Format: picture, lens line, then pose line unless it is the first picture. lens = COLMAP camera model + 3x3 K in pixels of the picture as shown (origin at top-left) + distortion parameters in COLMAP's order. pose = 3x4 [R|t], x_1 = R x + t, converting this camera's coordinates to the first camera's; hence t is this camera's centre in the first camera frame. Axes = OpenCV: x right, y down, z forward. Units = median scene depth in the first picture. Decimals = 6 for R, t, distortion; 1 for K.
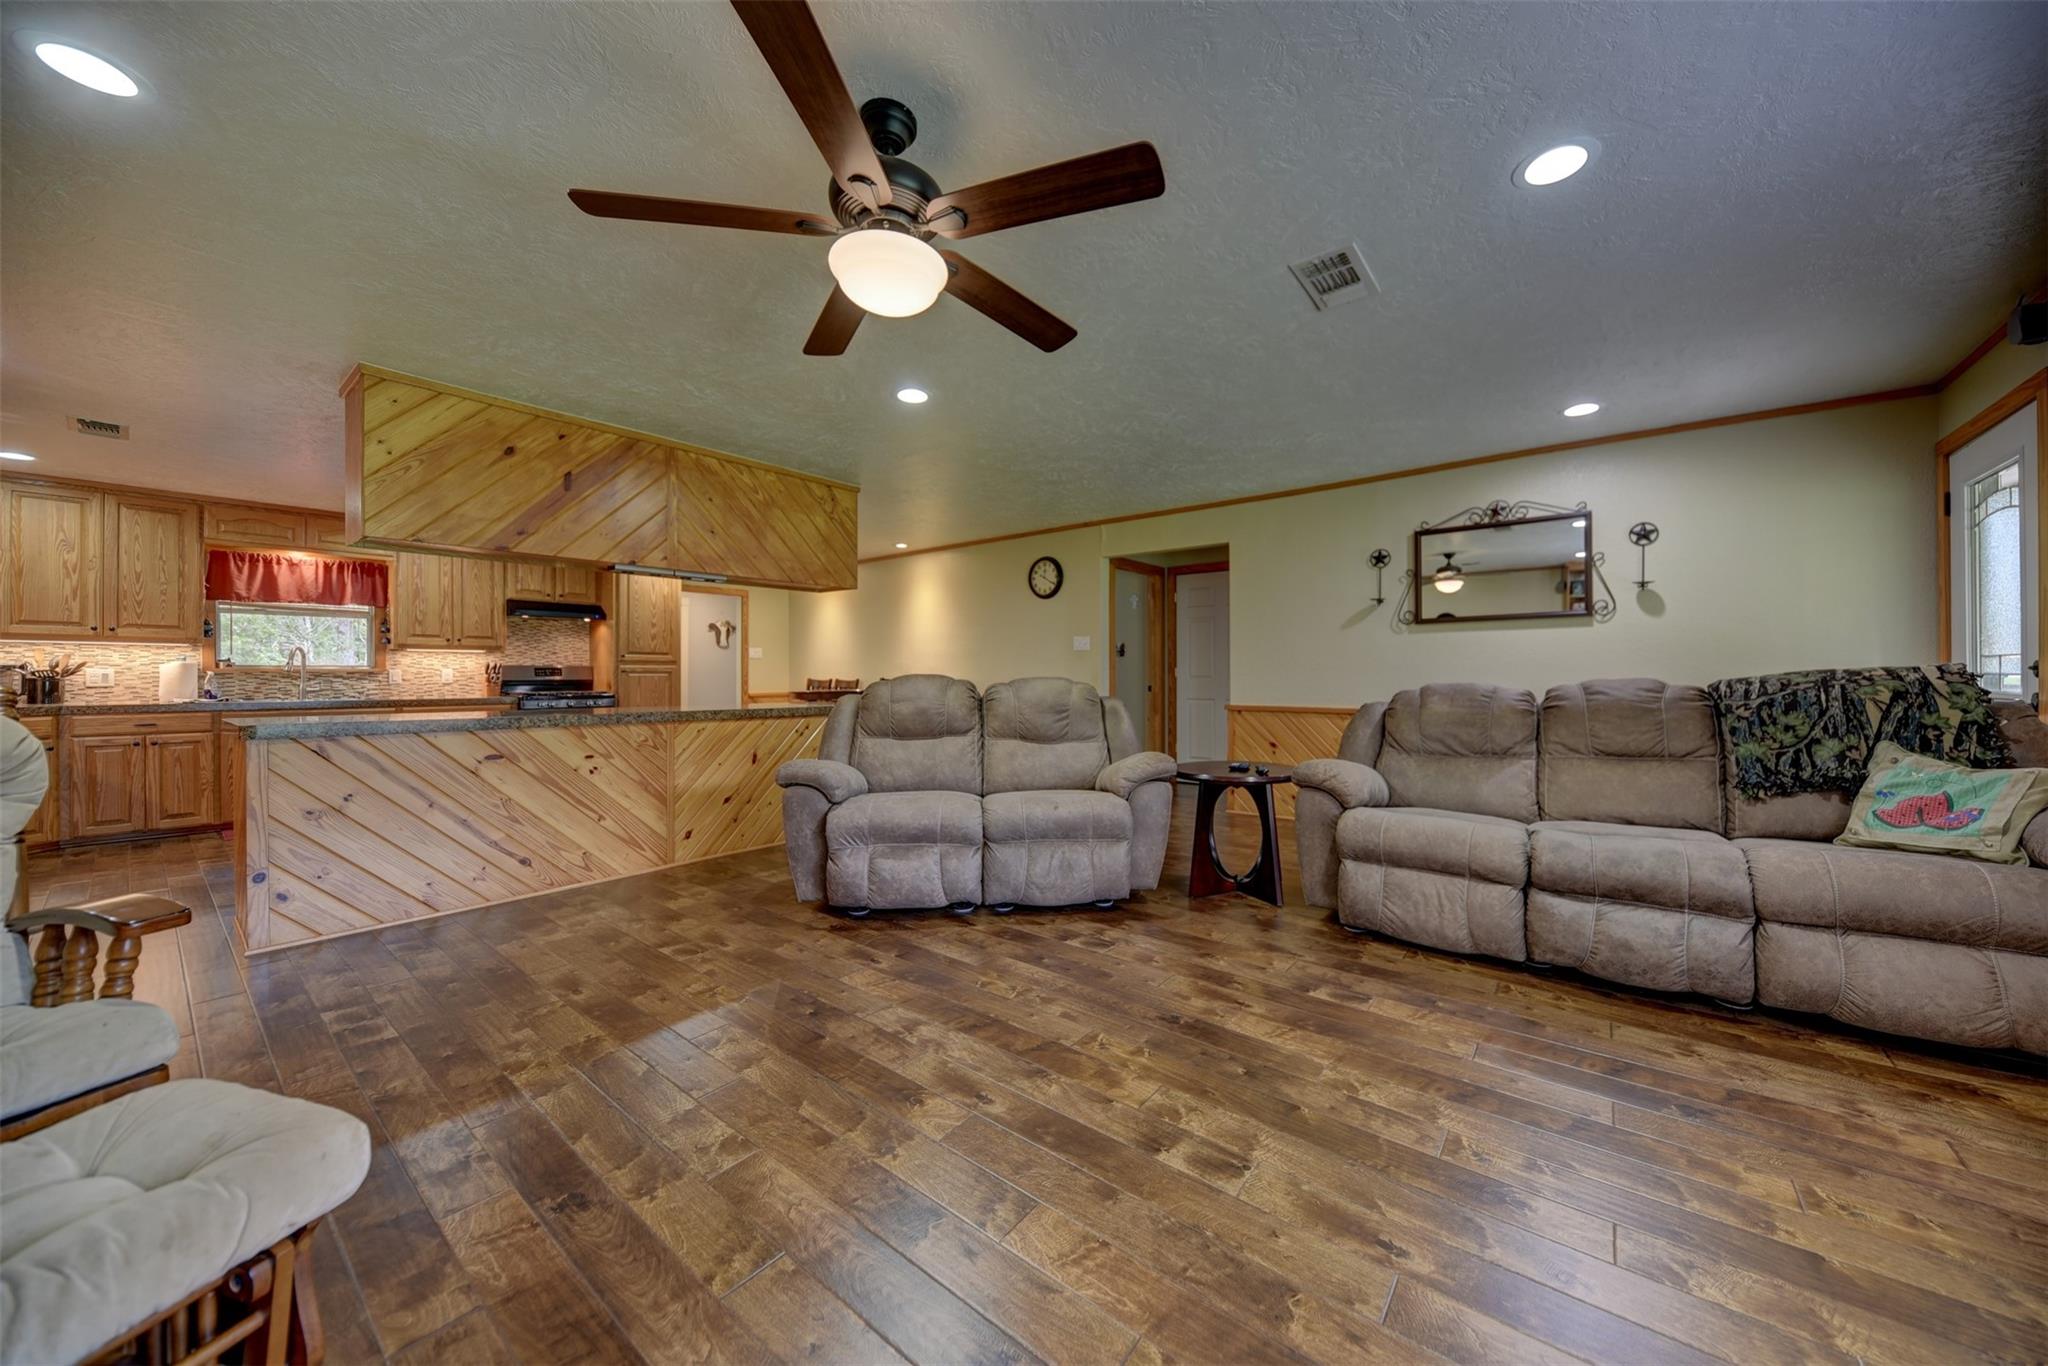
lens RADIAL K [[711.9, 0, 1060.0], [0, 711.9, 671.1], [0, 0, 1]] dist [0.007230, -0.000482]
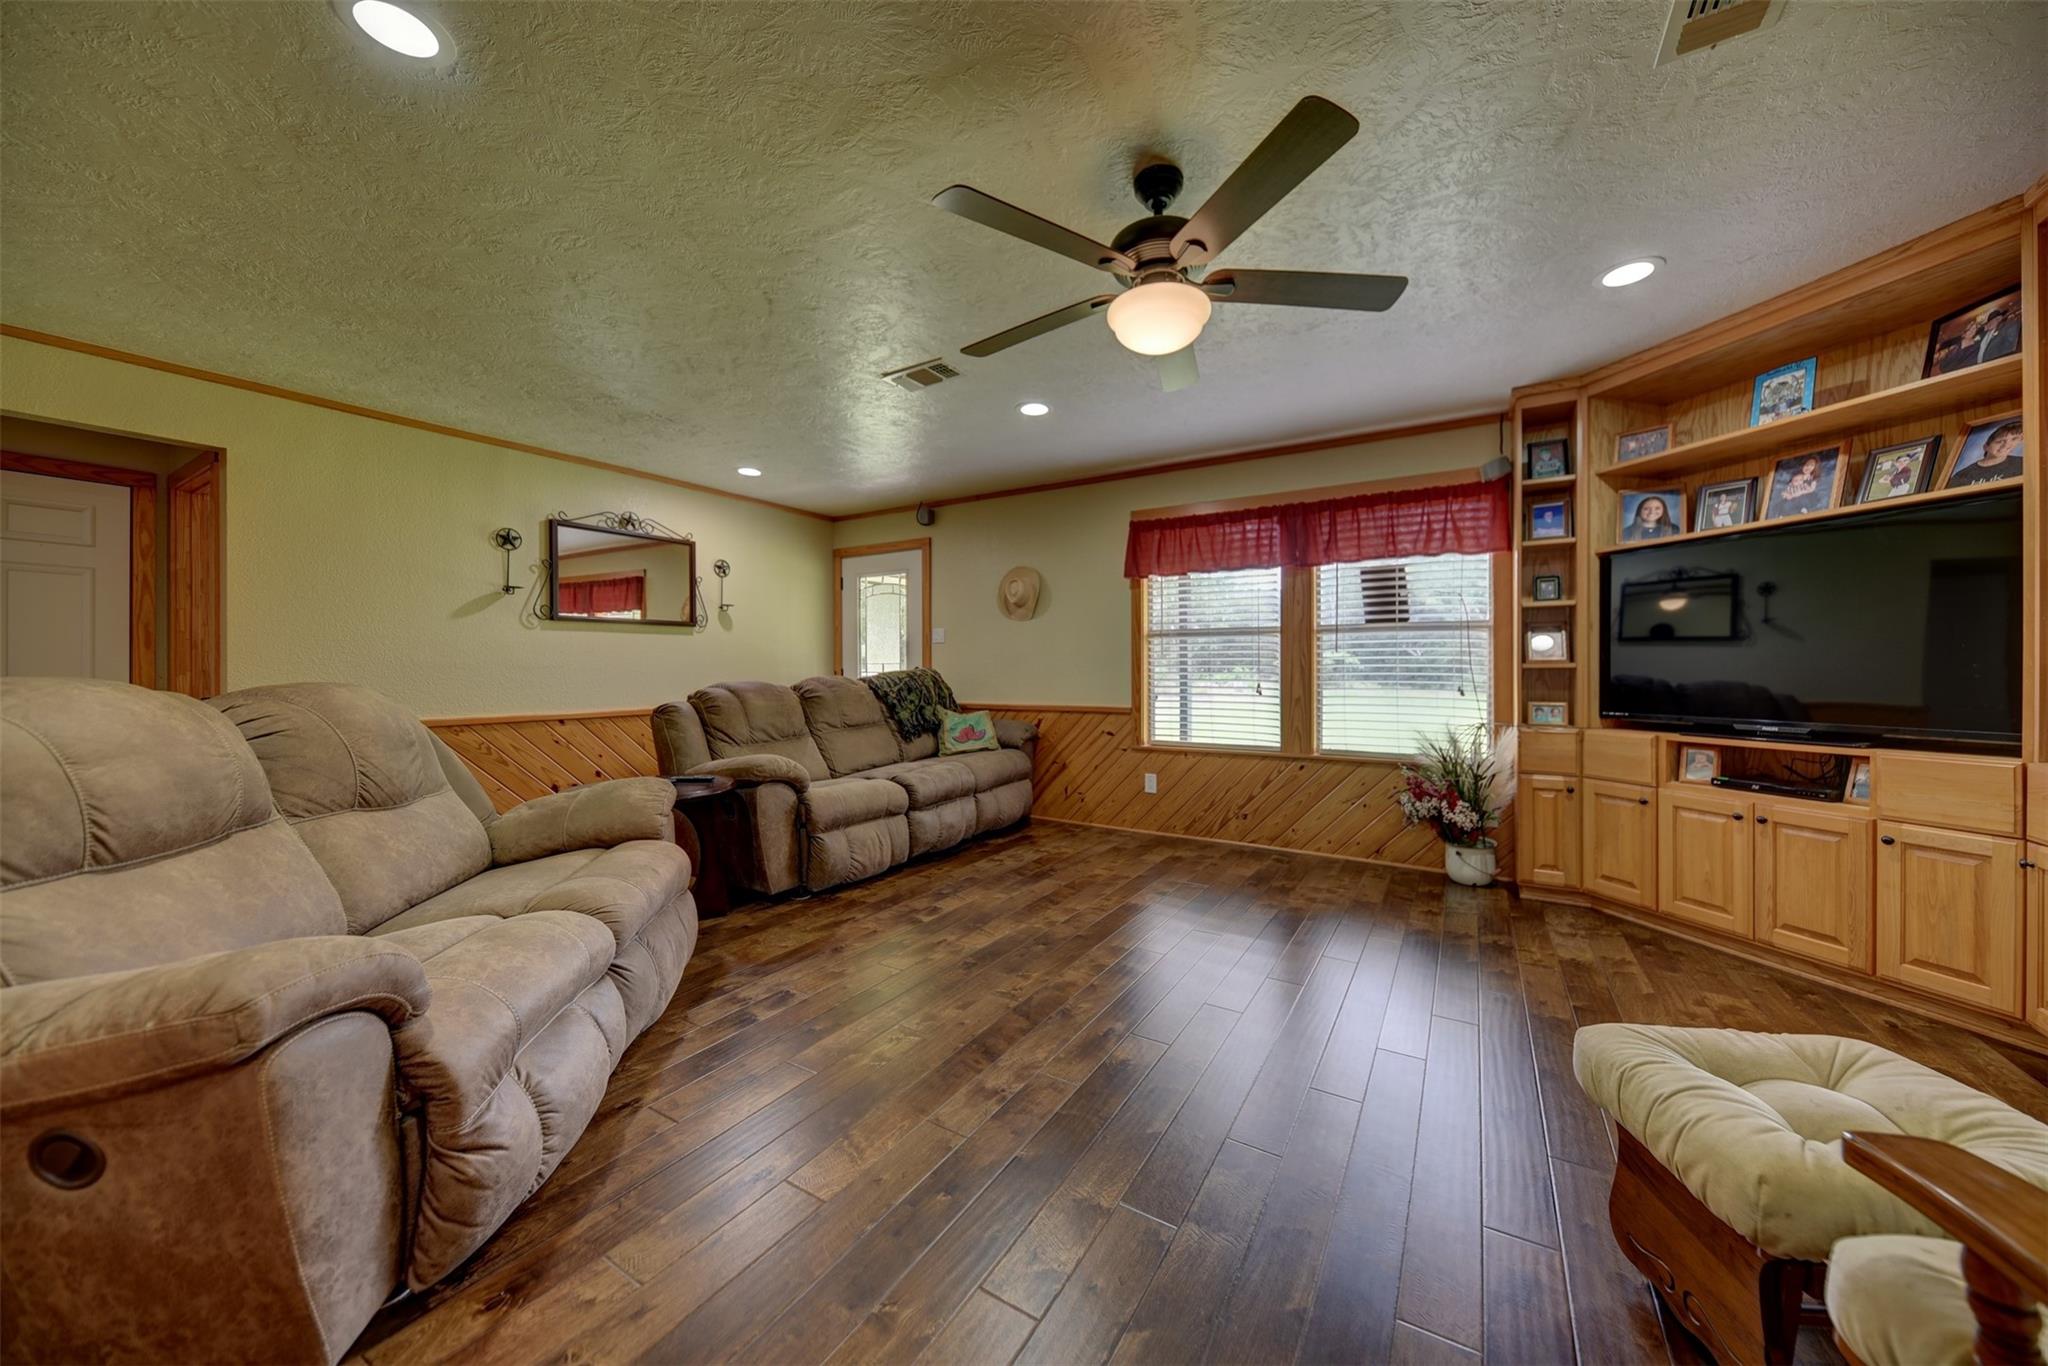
lens RADIAL K [[711.9, 0, 1040.2], [0, 711.9, 677.9], [0, 0, 1]] dist [0.007230, -0.000482]
pose [[-0.106896, -0.007683, 0.994241, -0.606359], [0.000268, 0.999970, 0.007756, 0.001725], [-0.994270, 0.001095, -0.106891, 0.595664]]
